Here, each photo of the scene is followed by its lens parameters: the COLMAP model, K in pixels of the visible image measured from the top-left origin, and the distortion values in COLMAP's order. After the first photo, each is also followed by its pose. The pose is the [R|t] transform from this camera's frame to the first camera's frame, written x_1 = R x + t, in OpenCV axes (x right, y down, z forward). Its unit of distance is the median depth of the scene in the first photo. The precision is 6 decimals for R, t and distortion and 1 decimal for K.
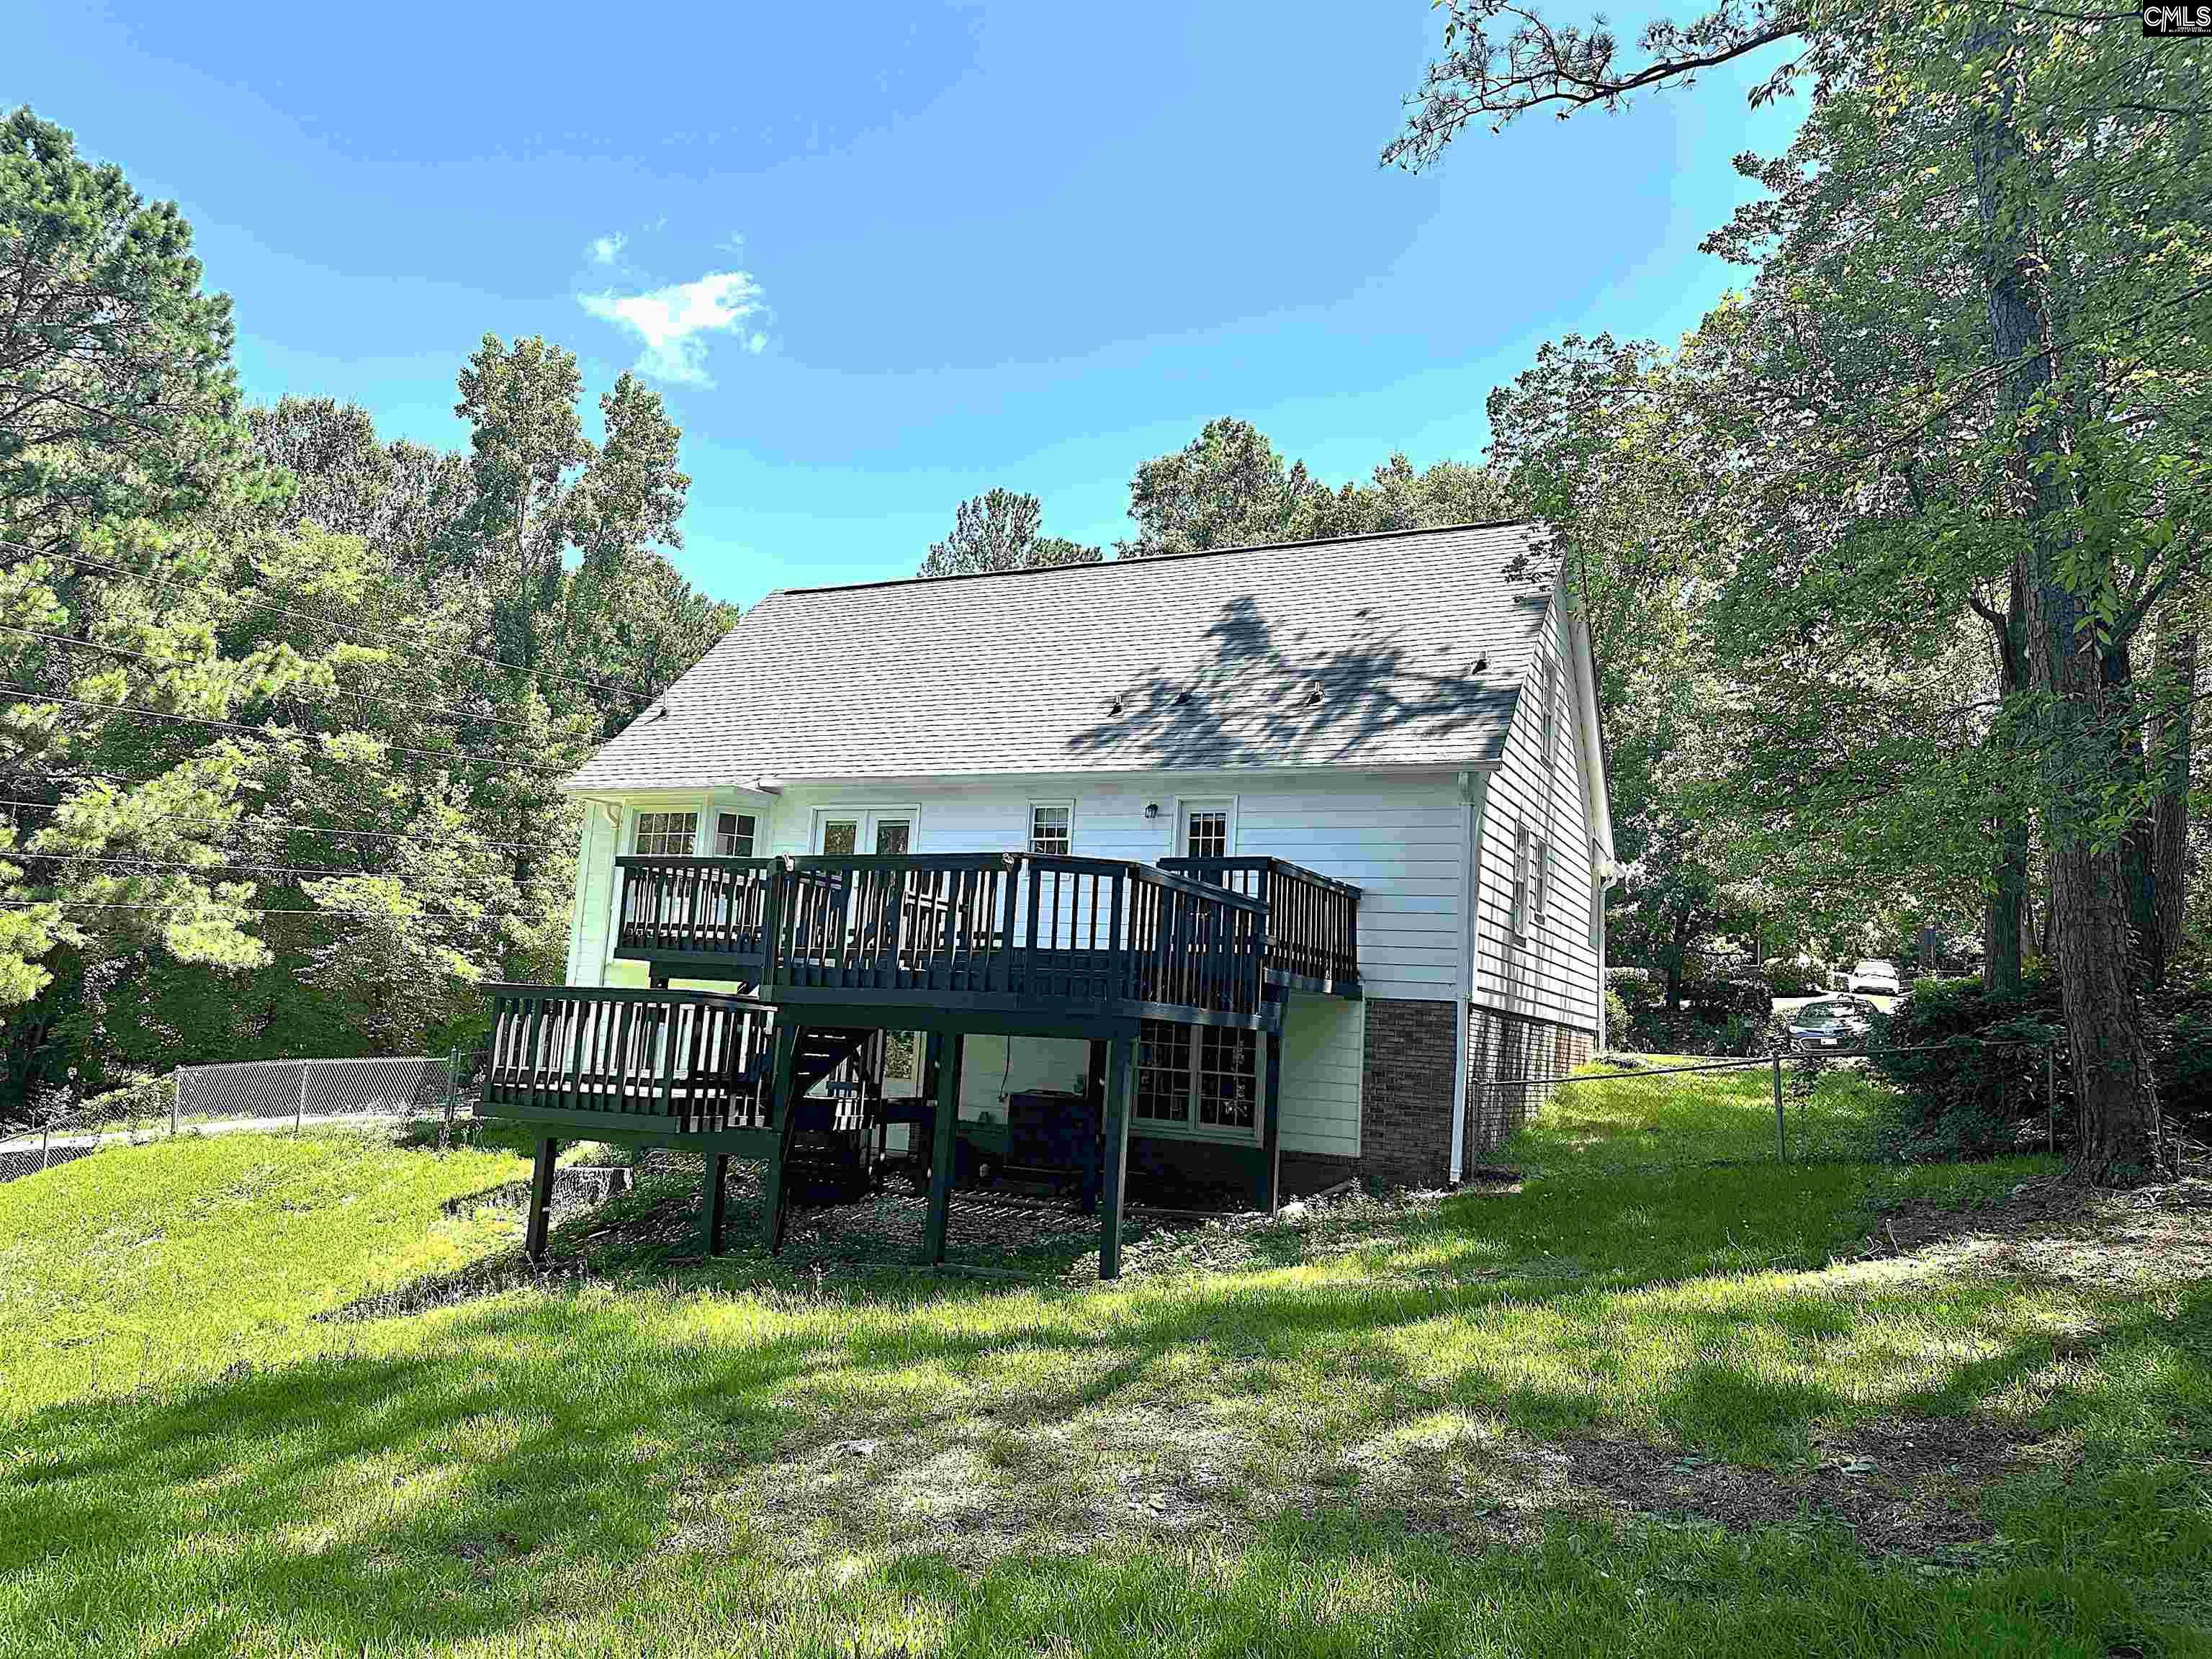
lens RADIAL K [[1585.0, 0, 1105.7], [0, 1585.0, 827.7], [0, 0, 1]] dist [0.005539, 0.000154]
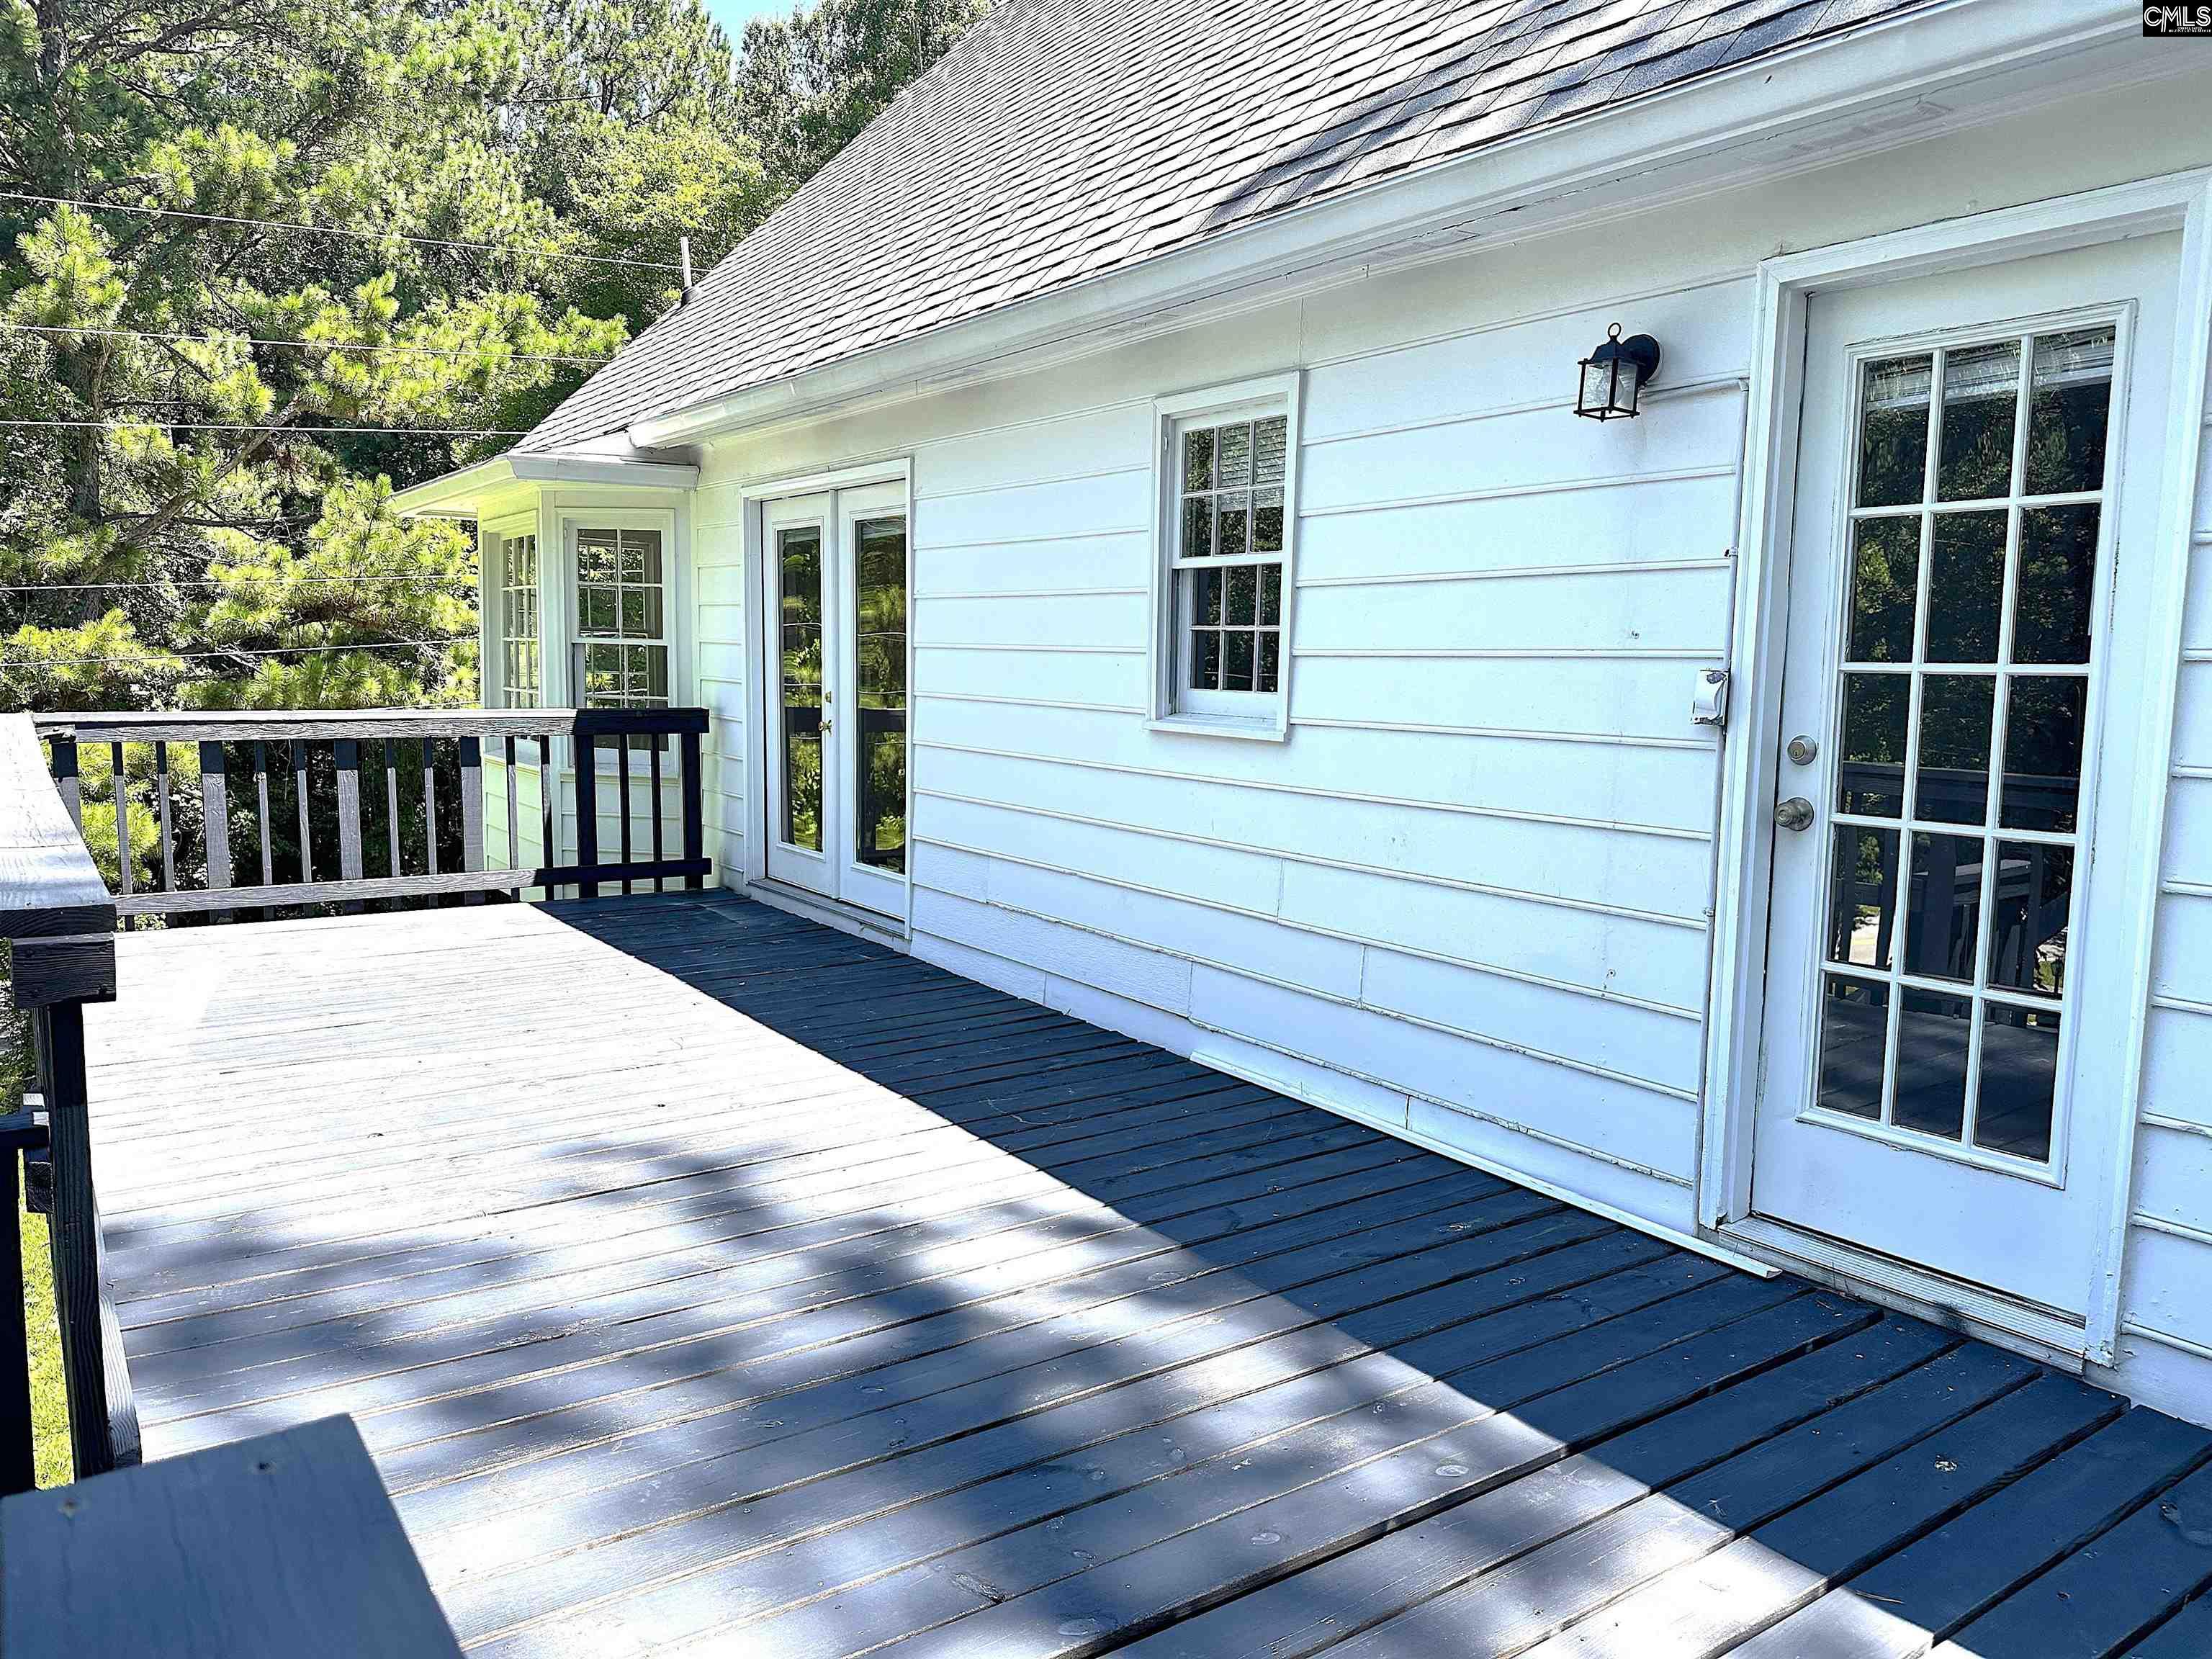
lens RADIAL K [[1585.0, 0, 1110.6], [0, 1585.0, 831.9], [0, 0, 1]] dist [0.005539, 0.000154]
pose [[0.870363, 0.002453, -0.492404, 0.064288], [0.117294, 0.970170, 0.212159, -0.005595], [0.478236, -0.242412, 0.844113, 0.788002]]
